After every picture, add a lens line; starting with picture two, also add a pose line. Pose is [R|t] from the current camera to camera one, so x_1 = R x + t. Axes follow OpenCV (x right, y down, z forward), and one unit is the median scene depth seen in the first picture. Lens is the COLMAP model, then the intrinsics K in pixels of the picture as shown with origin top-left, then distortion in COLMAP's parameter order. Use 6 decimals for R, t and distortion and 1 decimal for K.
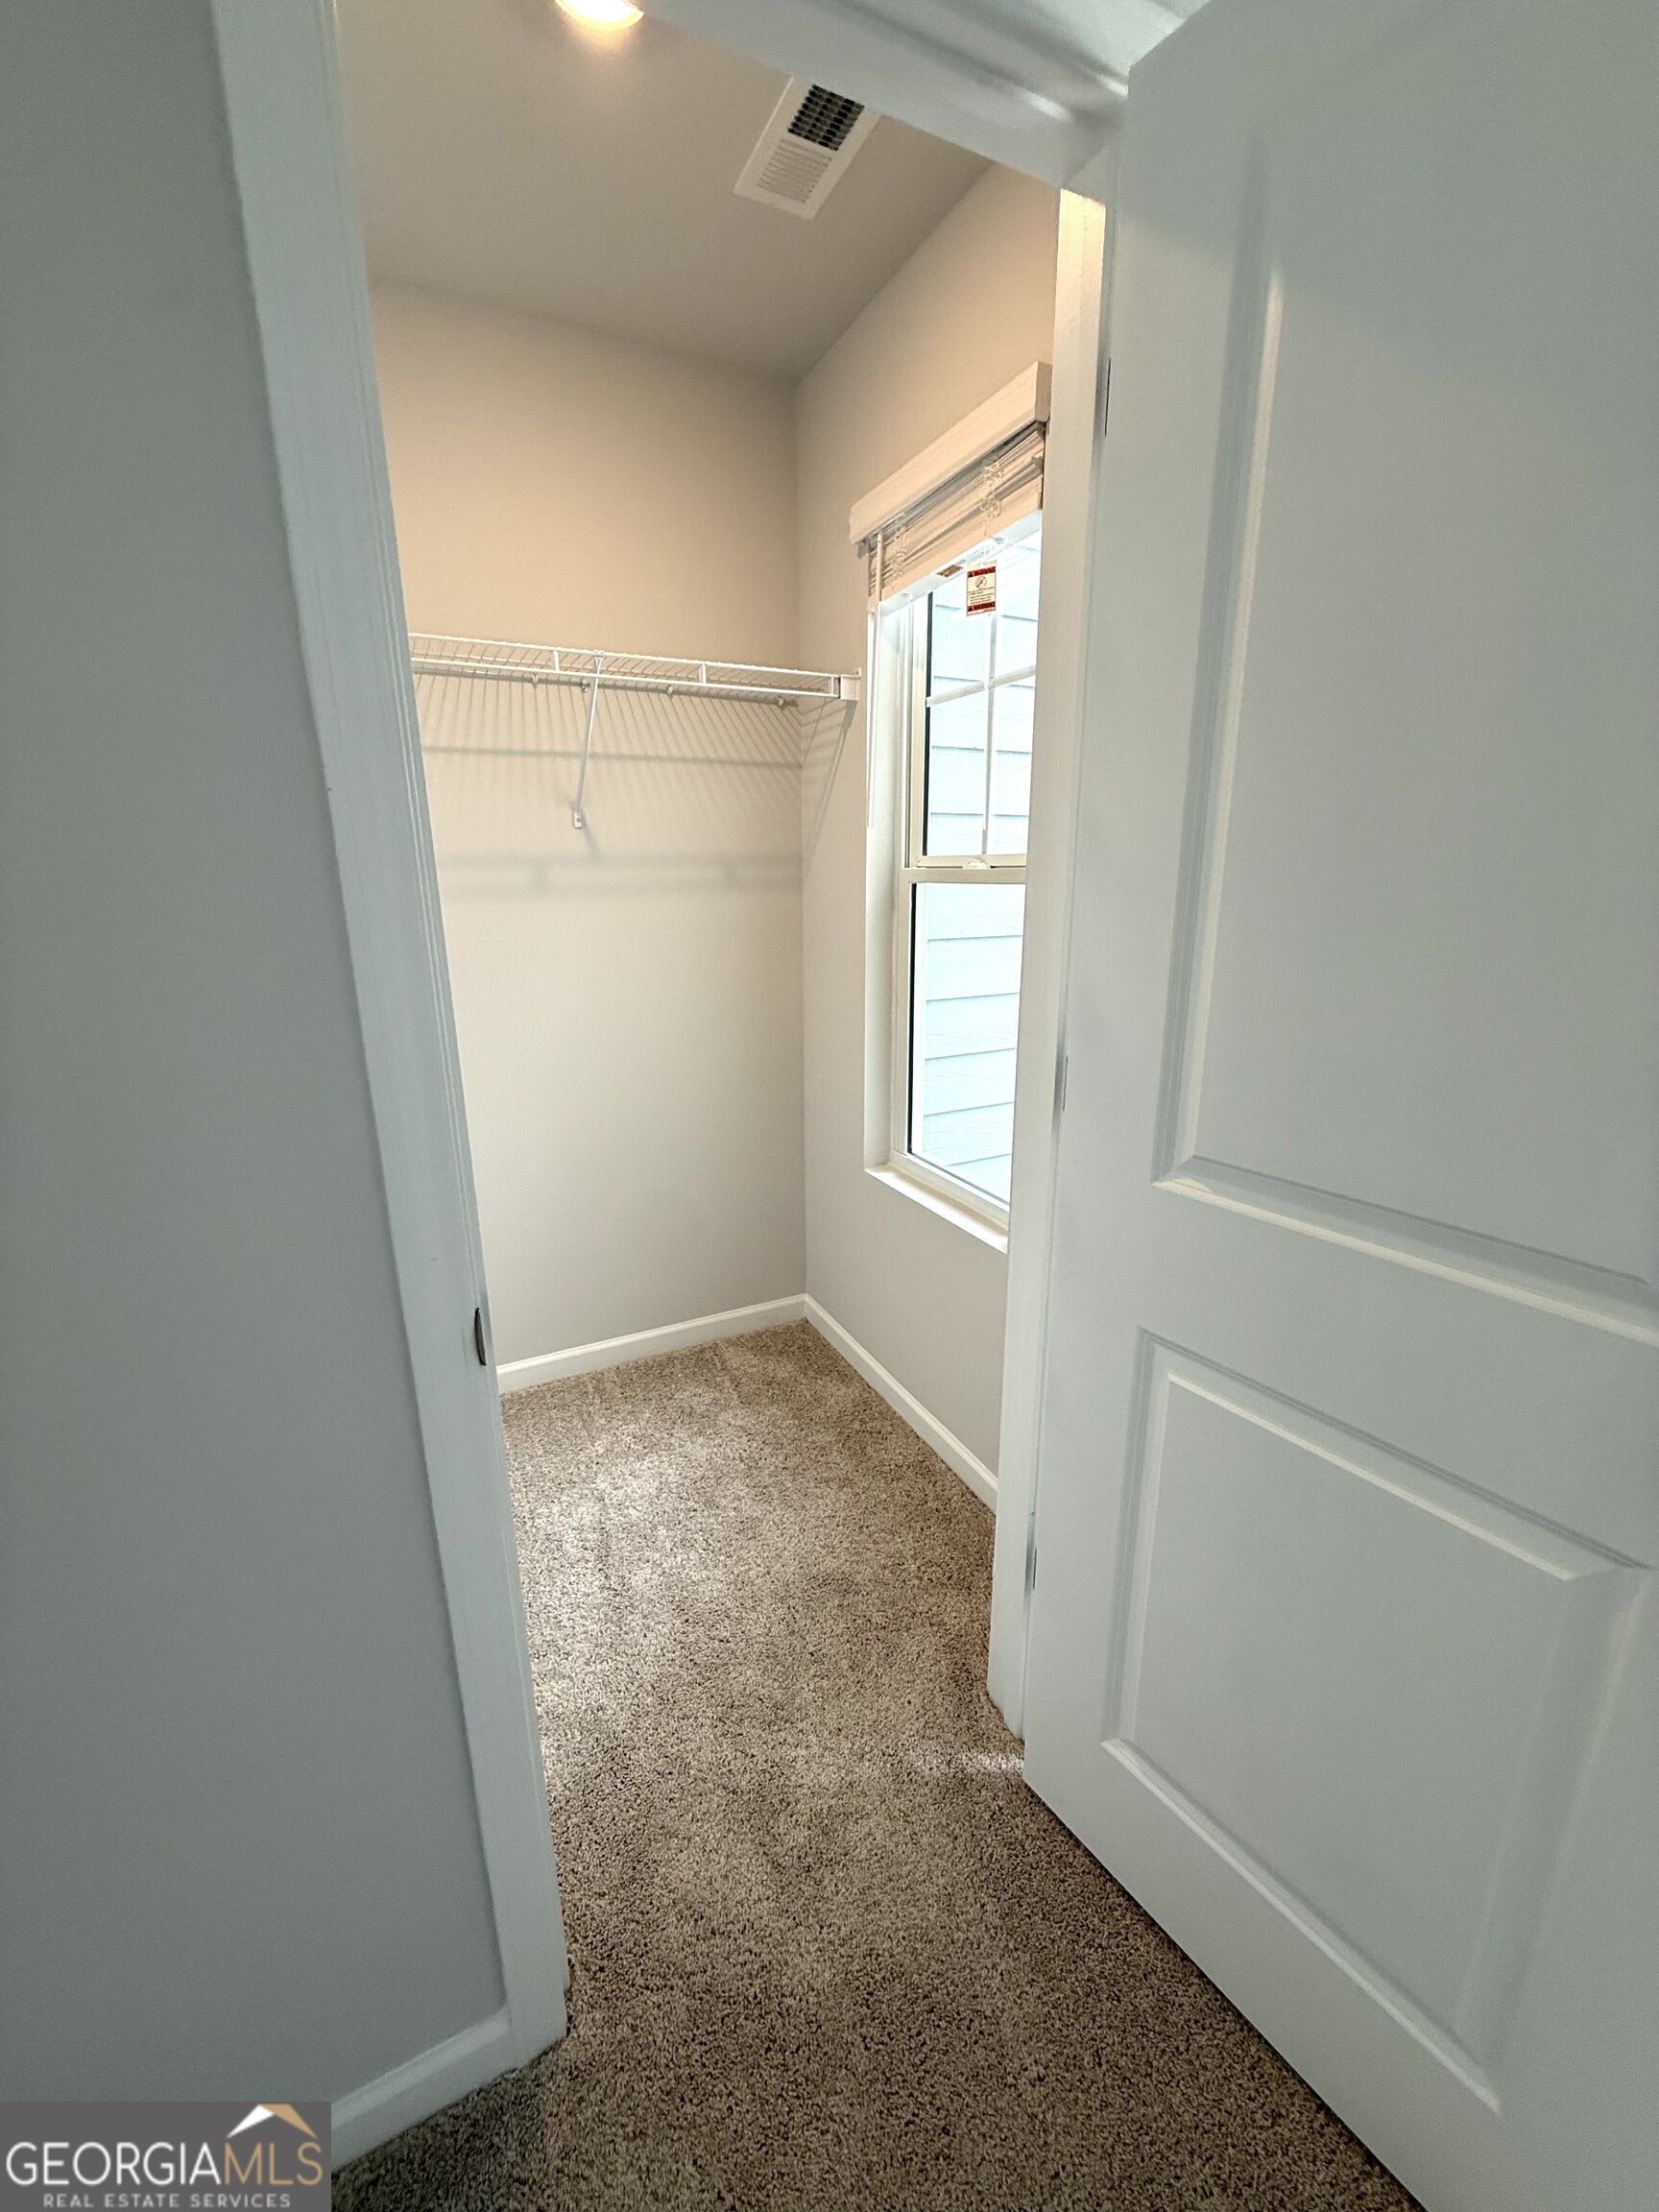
lens RADIAL K [[880.2, 0, 825.8], [0, 880.2, 1102.1], [0, 0, 1]] dist [-0.000421, 0.000590]
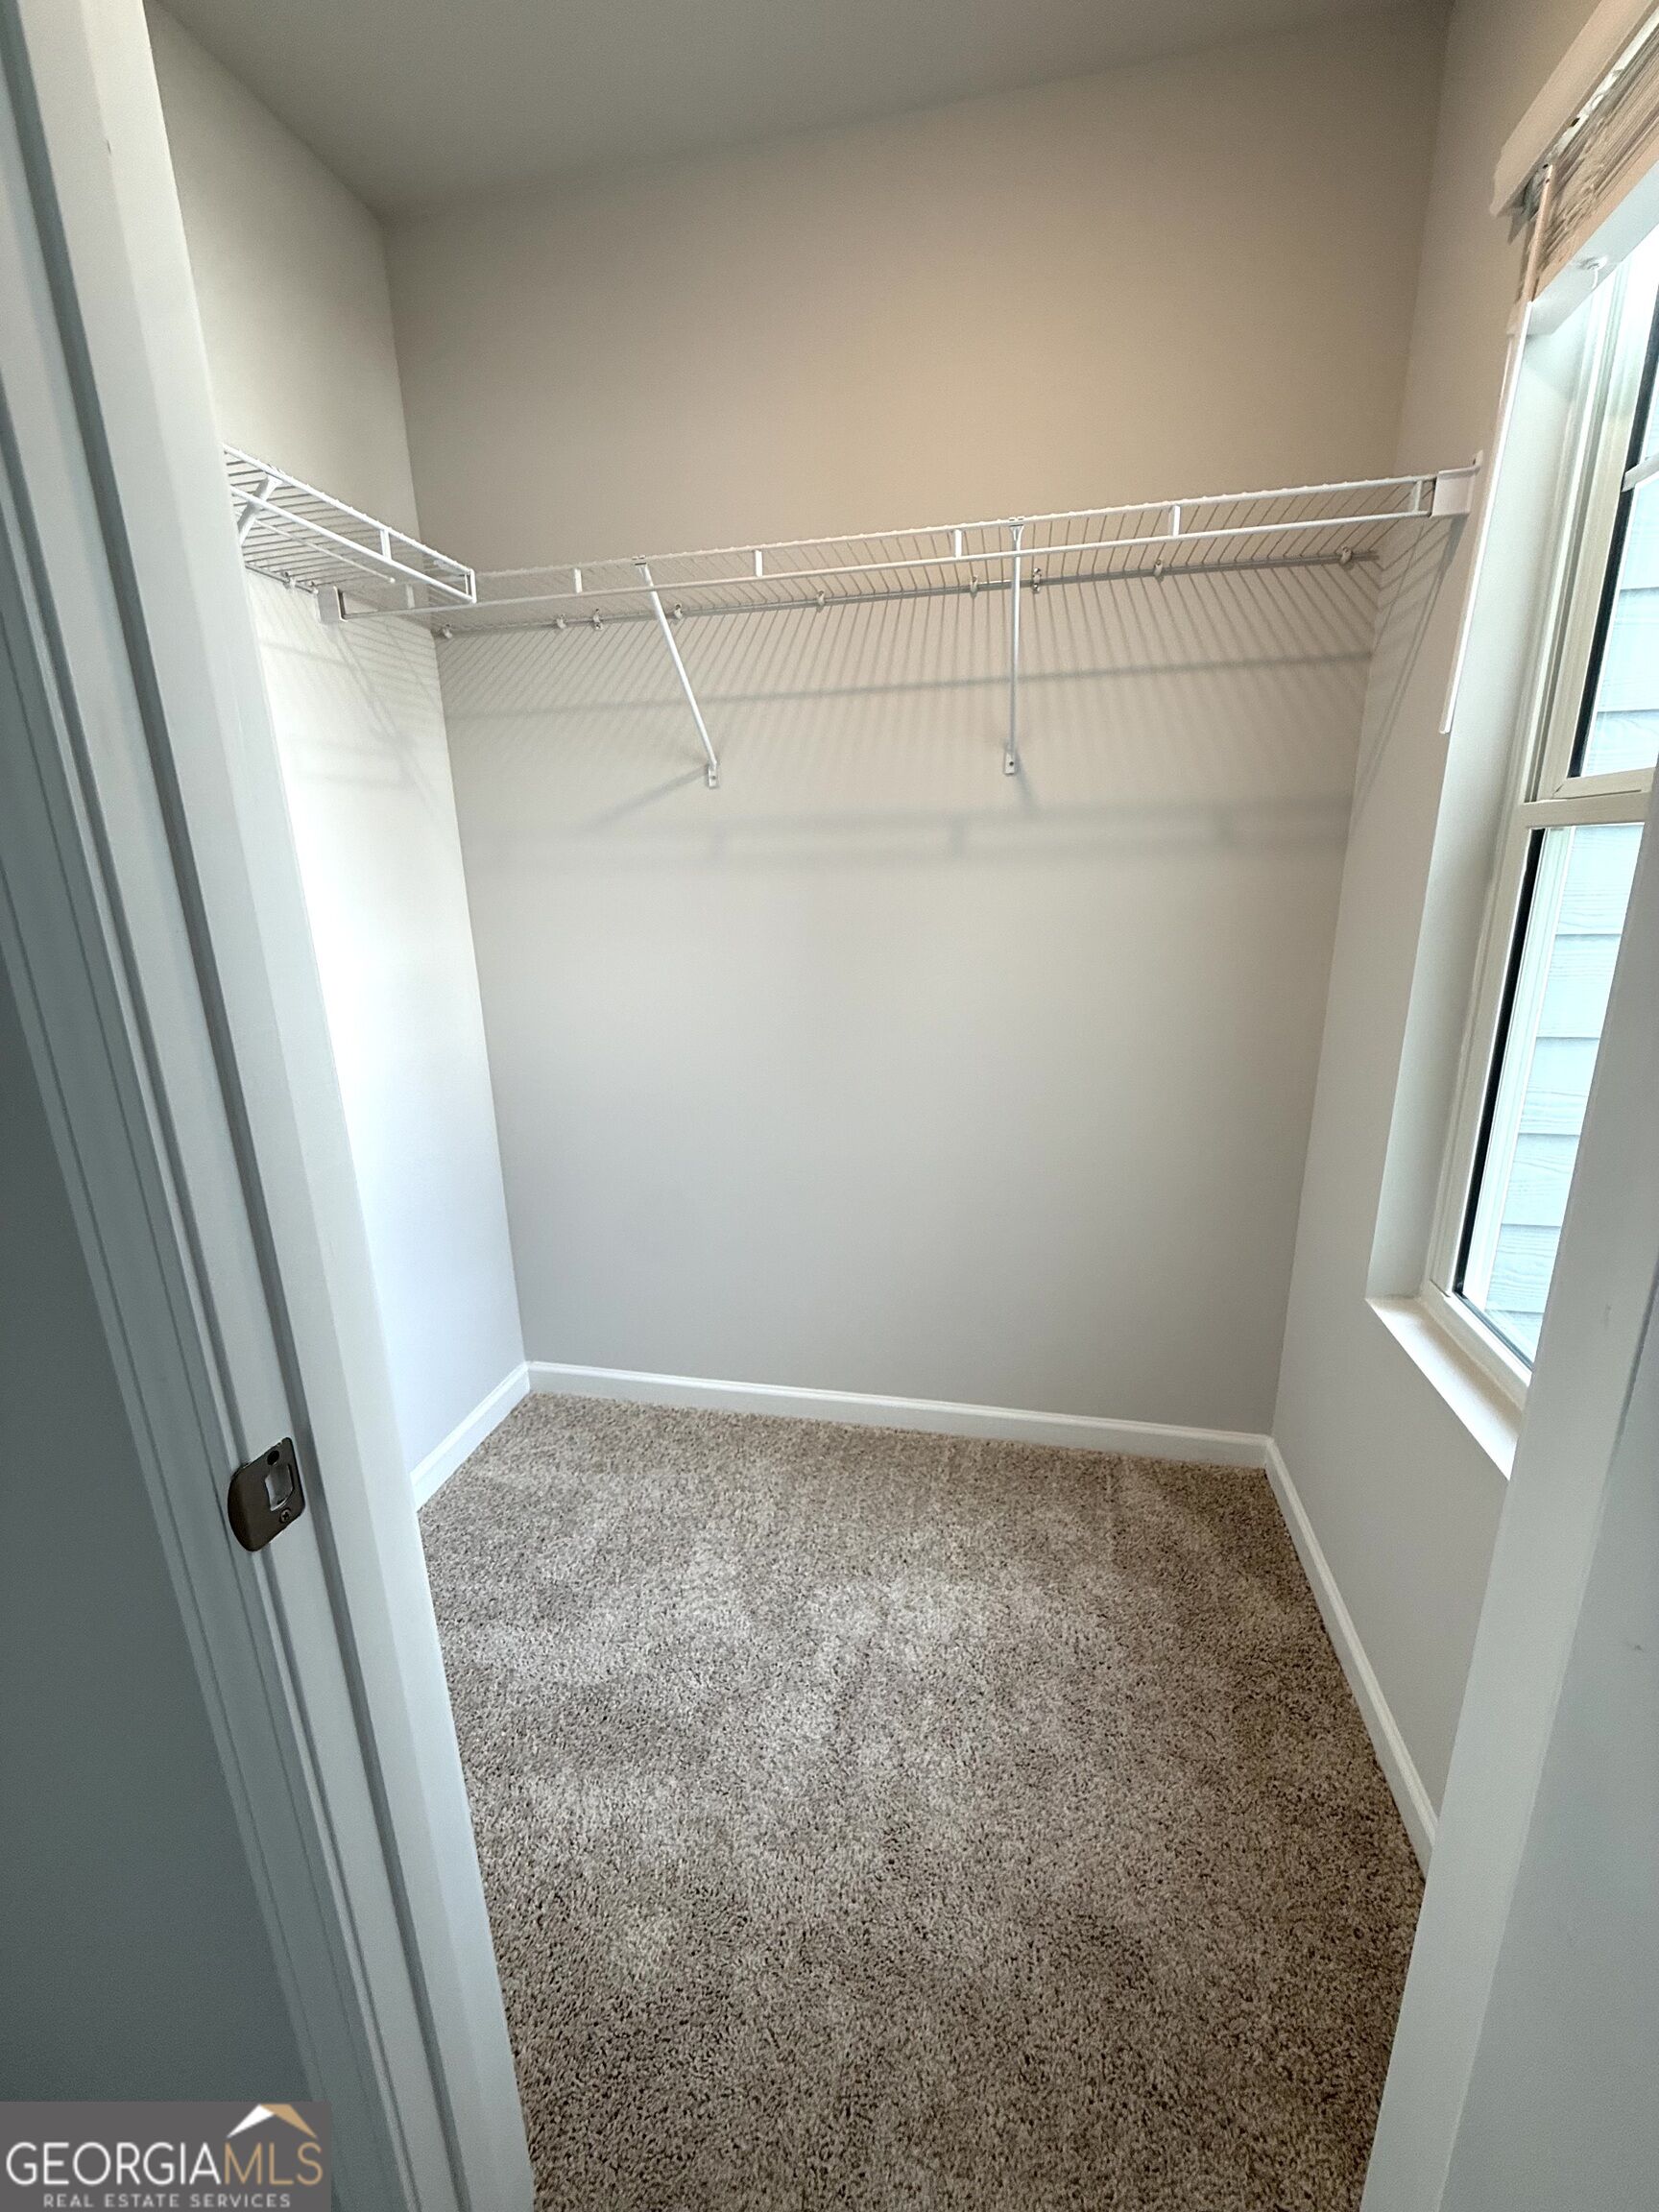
lens RADIAL K [[880.2, 0, 827.4], [0, 880.2, 1101.9], [0, 0, 1]] dist [-0.000421, 0.000590]
pose [[0.780049, 0.151193, -0.607178, 0.112308], [-0.142806, 0.987775, 0.062501, -0.048775], [0.609205, 0.037954, 0.792104, 0.290369]]
